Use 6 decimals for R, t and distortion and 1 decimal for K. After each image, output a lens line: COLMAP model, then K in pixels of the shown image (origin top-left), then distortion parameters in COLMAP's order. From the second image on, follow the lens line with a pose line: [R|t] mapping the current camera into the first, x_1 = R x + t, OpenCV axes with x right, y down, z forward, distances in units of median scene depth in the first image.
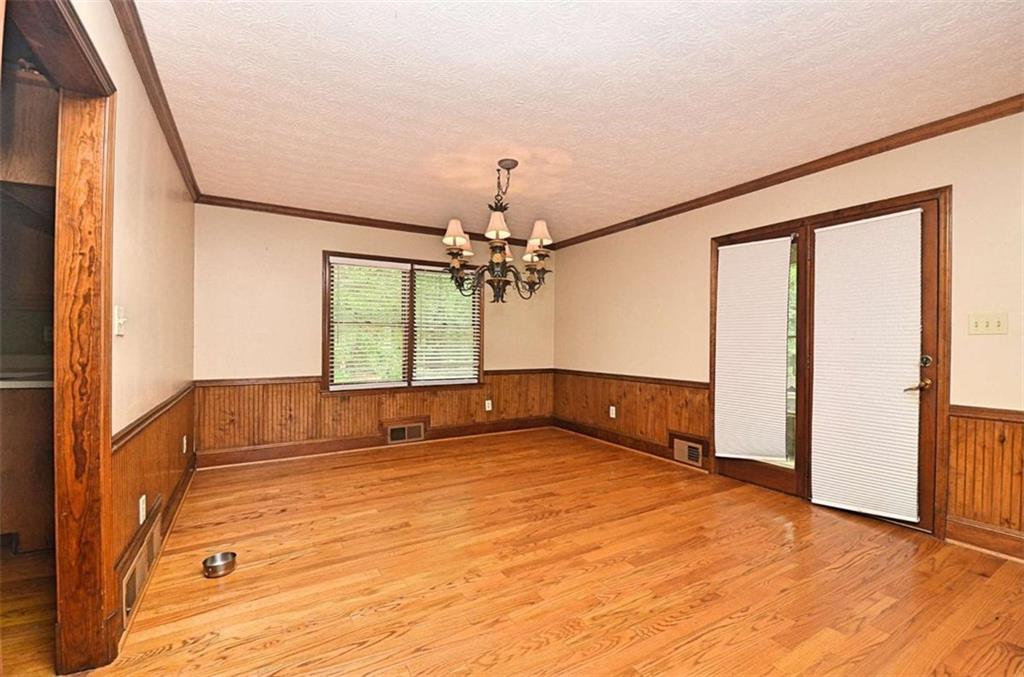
lens RADIAL K [[440.1, 0, 514.2], [0, 440.1, 343.4], [0, 0, 1]] dist [0.013137, -0.020266]
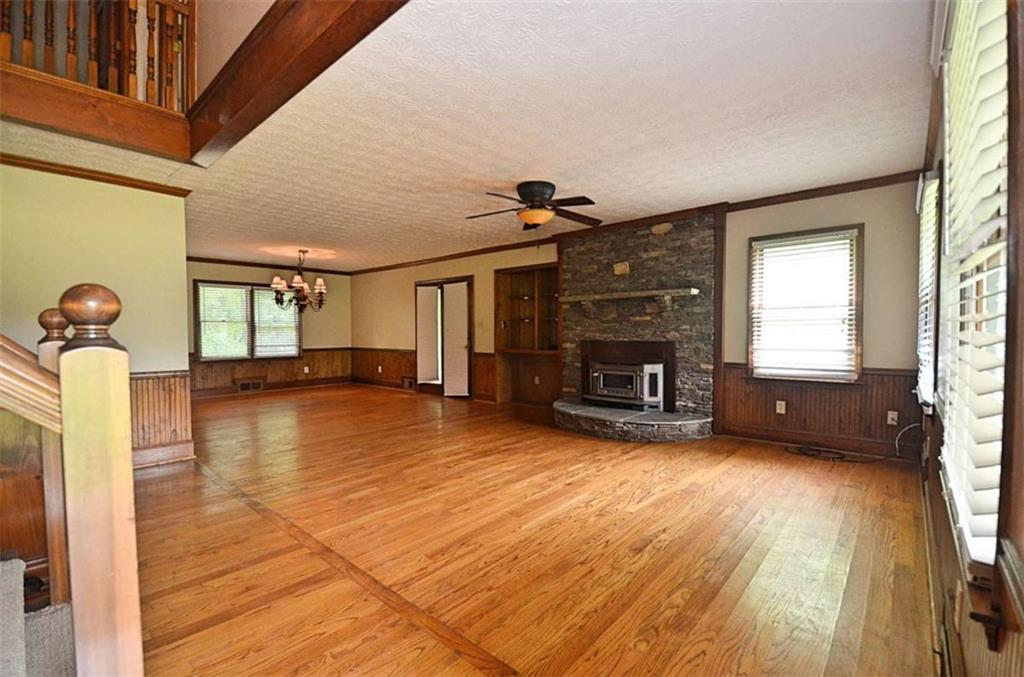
lens RADIAL K [[443.7, 0, 526.0], [0, 443.7, 345.2], [0, 0, 1]] dist [0.017240, -0.020196]
pose [[0.943020, -0.019342, 0.332174, 0.235848], [0.009079, 0.999433, 0.032420, 0.000840], [-0.332613, -0.027557, 0.942661, -1.214725]]
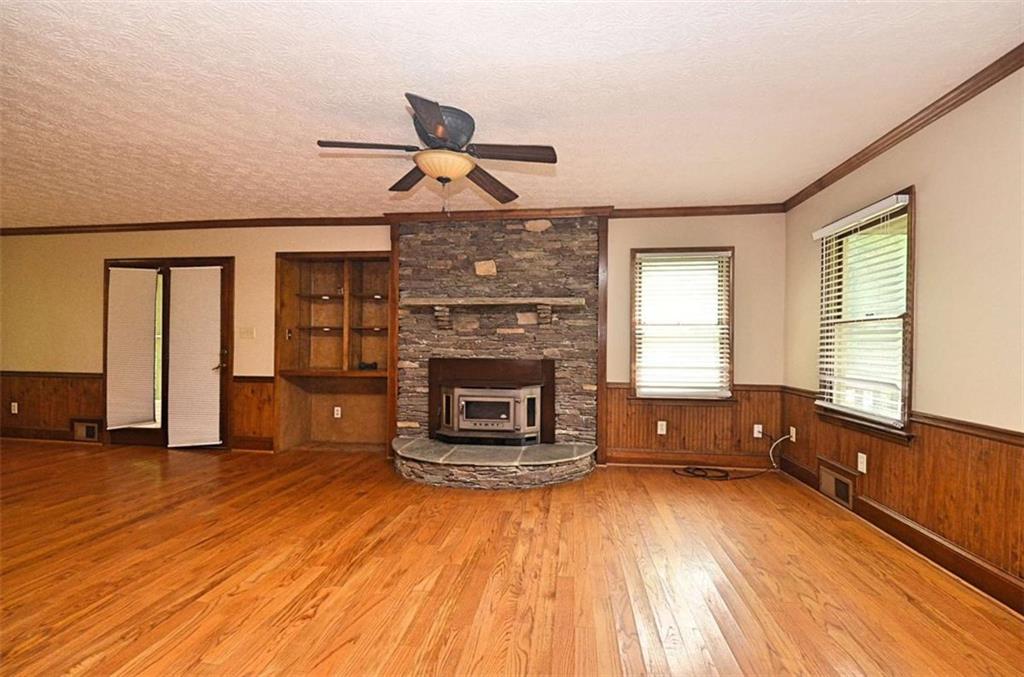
lens RADIAL K [[443.7, 0, 526.0], [0, 443.7, 345.2], [0, 0, 1]] dist [0.017240, -0.020196]
pose [[0.597100, 0.000230, 0.802167, 0.149150], [-0.005410, 0.999978, 0.003741, -0.002700], [-0.802149, -0.006573, 0.597088, -0.735774]]
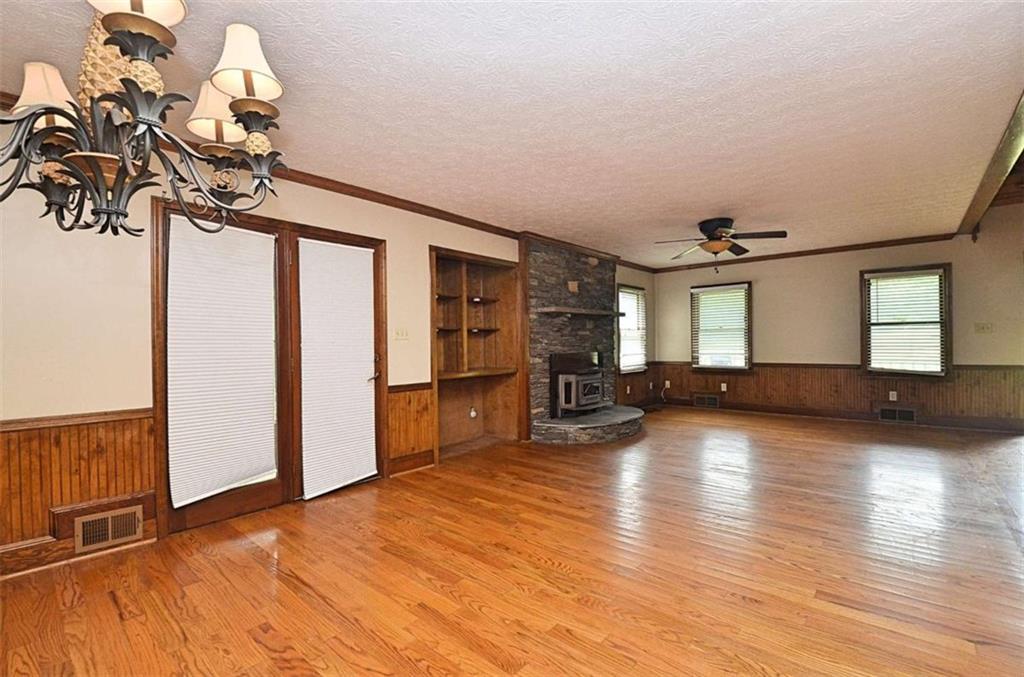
lens RADIAL K [[443.7, 0, 526.0], [0, 443.7, 345.2], [0, 0, 1]] dist [0.017240, -0.020196]
pose [[-0.333740, -0.000622, 0.942665, -0.401452], [0.014626, 0.999876, 0.005838, -0.002764], [-0.942552, 0.015736, -0.333690, 0.697134]]
